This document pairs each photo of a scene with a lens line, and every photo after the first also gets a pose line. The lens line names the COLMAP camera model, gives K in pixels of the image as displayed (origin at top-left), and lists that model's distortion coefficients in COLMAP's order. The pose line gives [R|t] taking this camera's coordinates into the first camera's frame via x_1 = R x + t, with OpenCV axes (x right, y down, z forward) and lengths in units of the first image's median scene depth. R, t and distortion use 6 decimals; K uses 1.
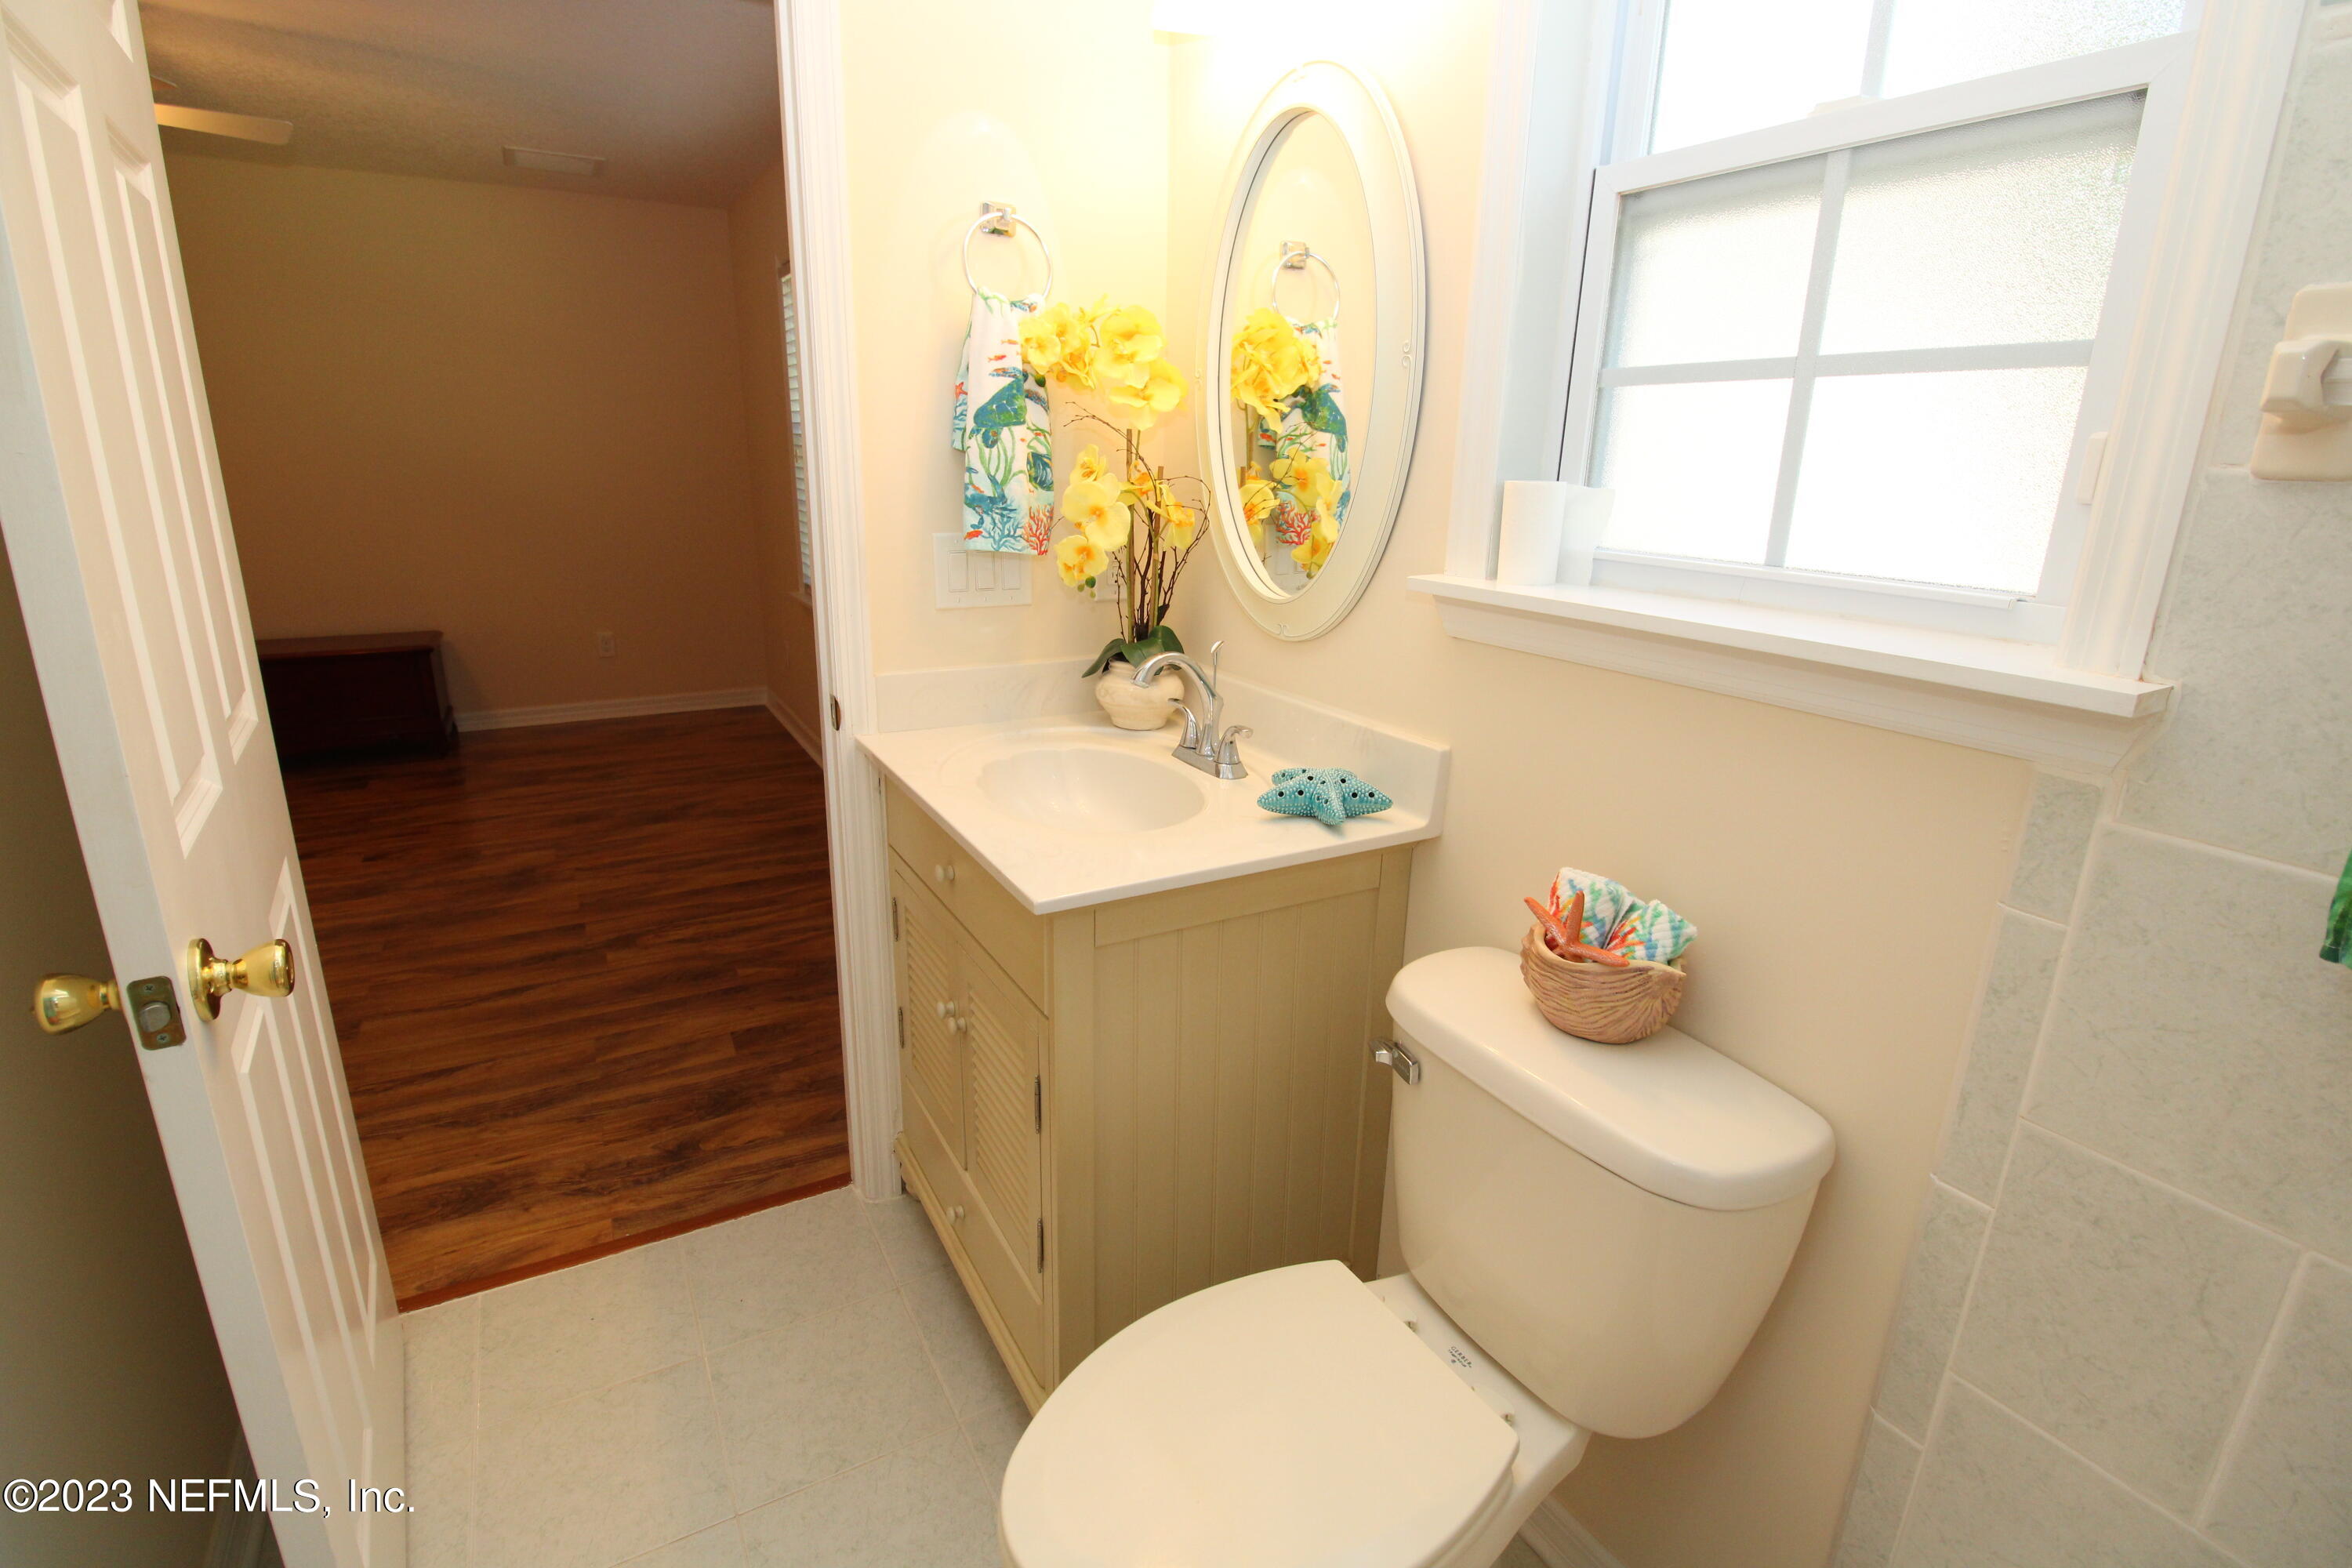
lens RADIAL K [[1089.4, 0, 1175.3], [0, 1089.4, 775.6], [0, 0, 1]] dist [-0.000202, -0.013114]
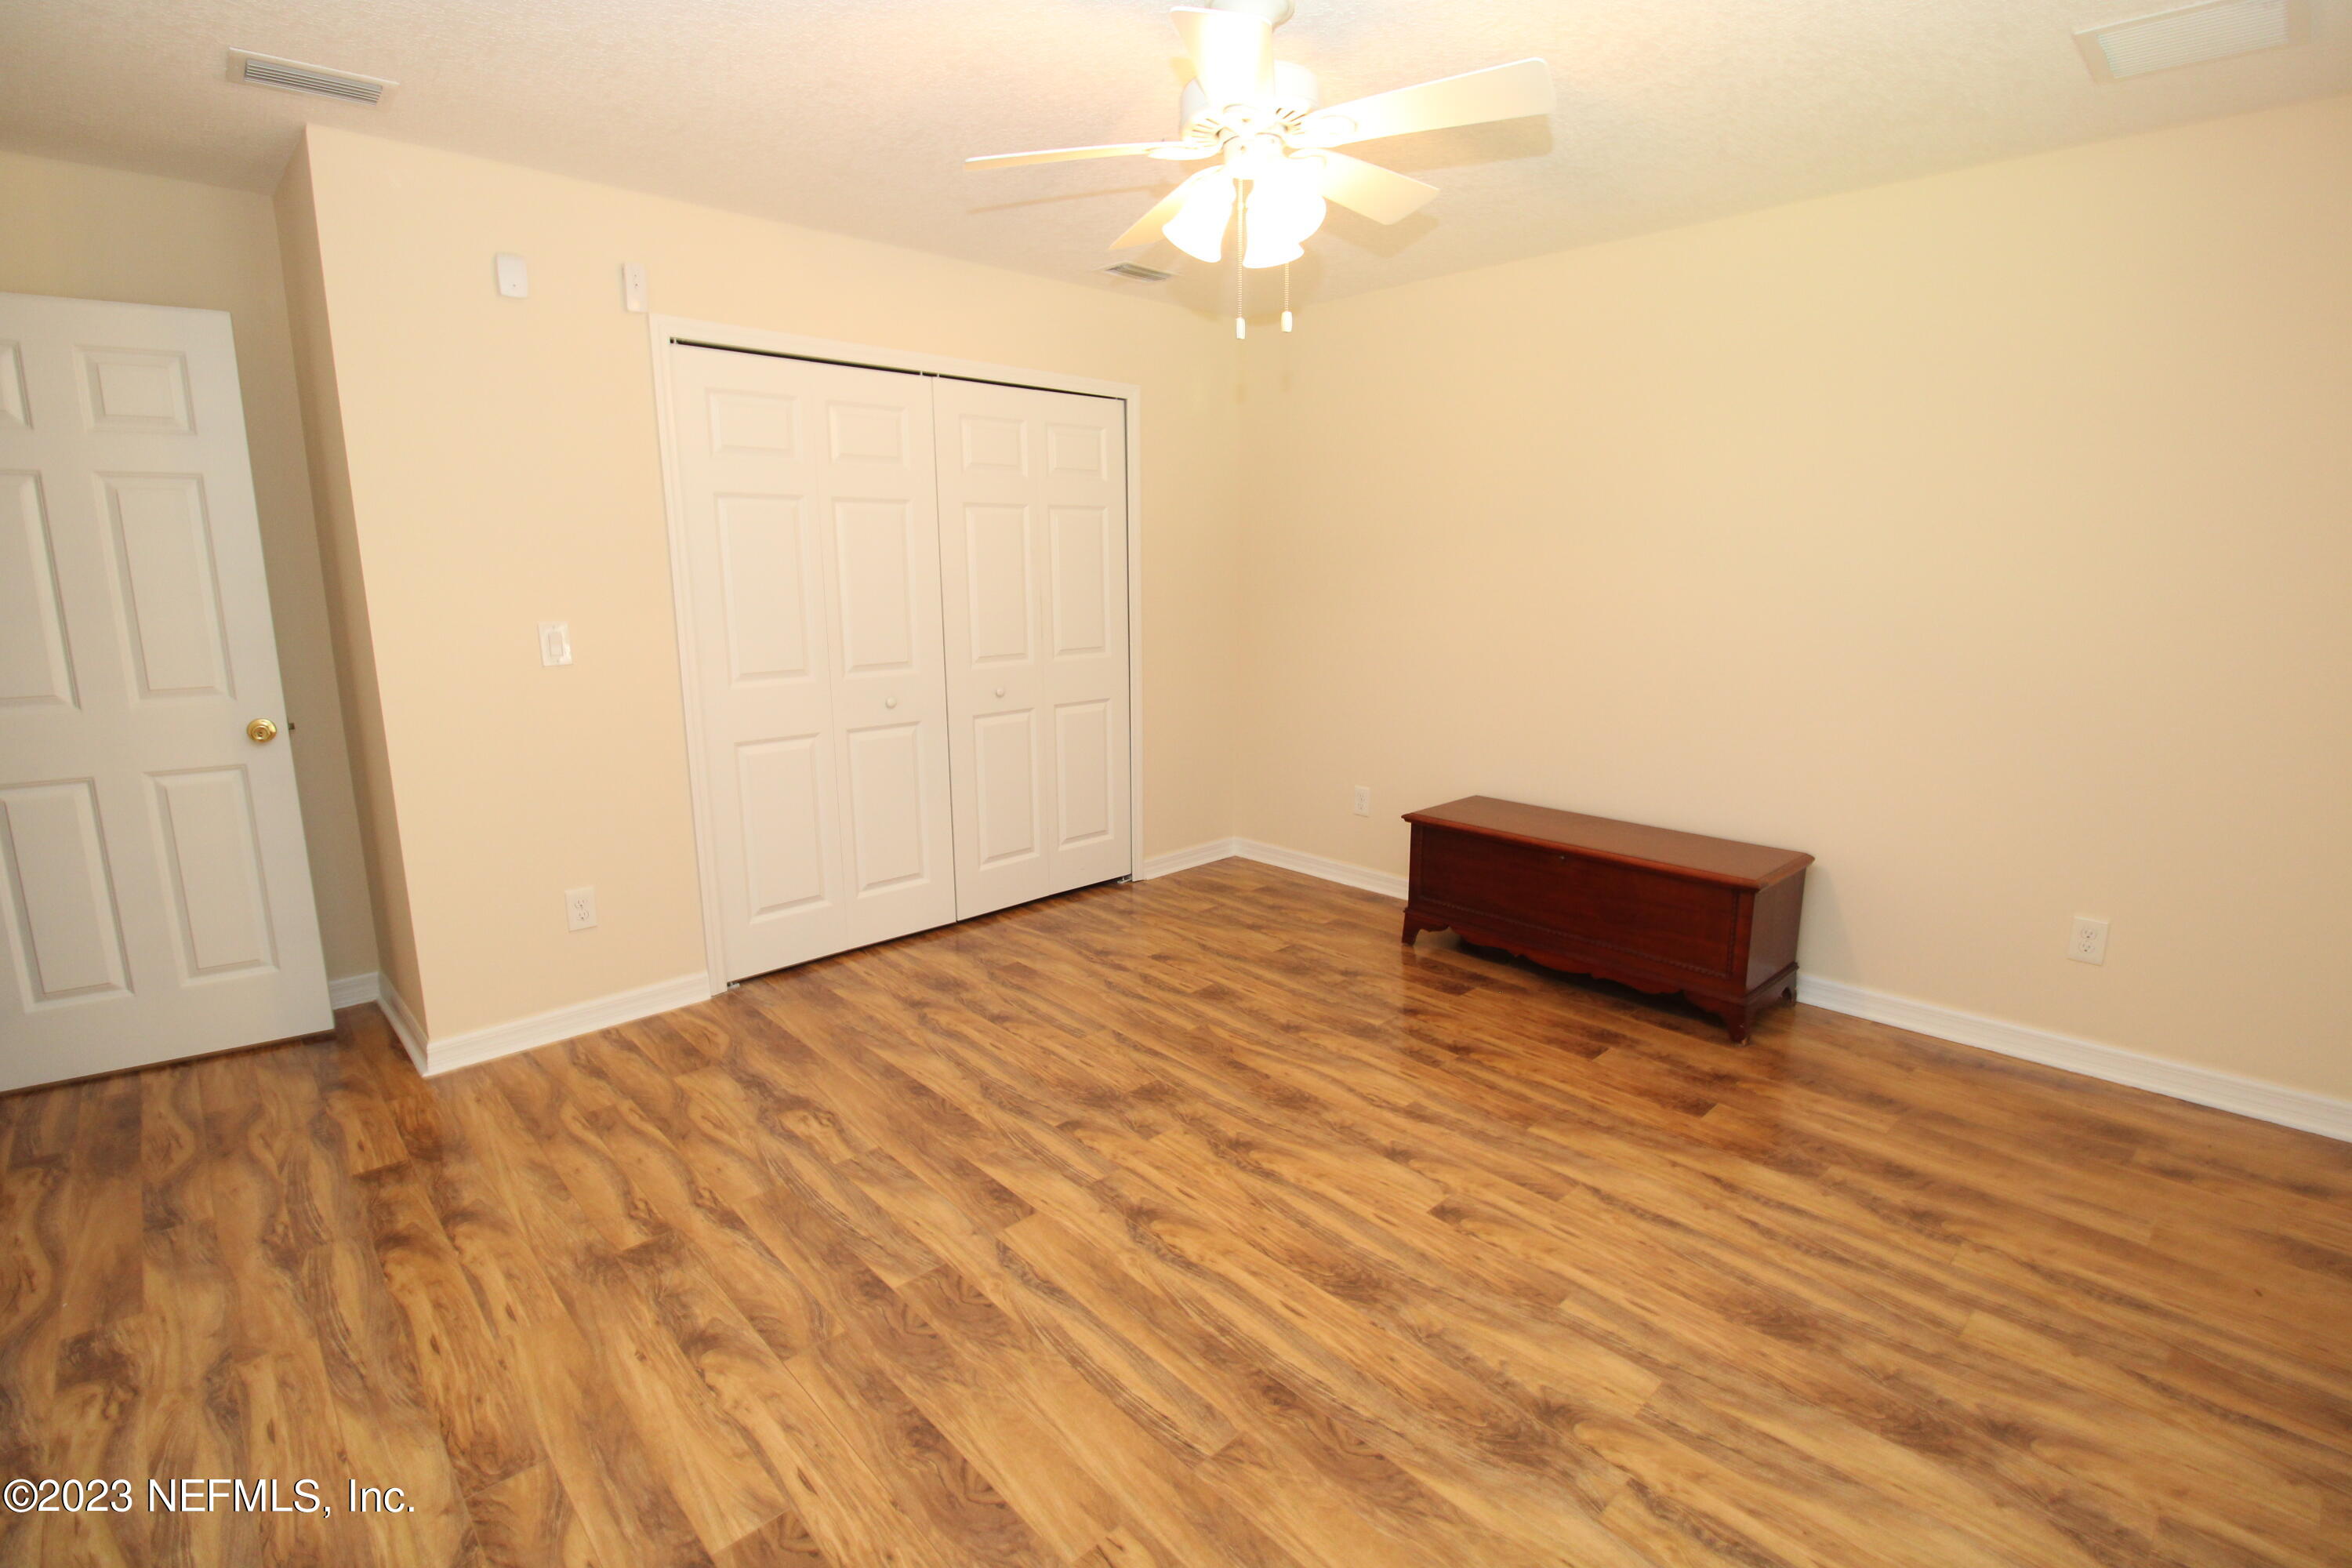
lens RADIAL K [[1089.4, 0, 1180.3], [0, 1089.4, 776.0], [0, 0, 1]] dist [-0.000202, -0.013114]
pose [[0.250474, 0.169136, -0.953235, -0.227473], [-0.267697, 0.958331, 0.099700, -0.221760], [0.930377, 0.230205, 0.285314, 0.680808]]
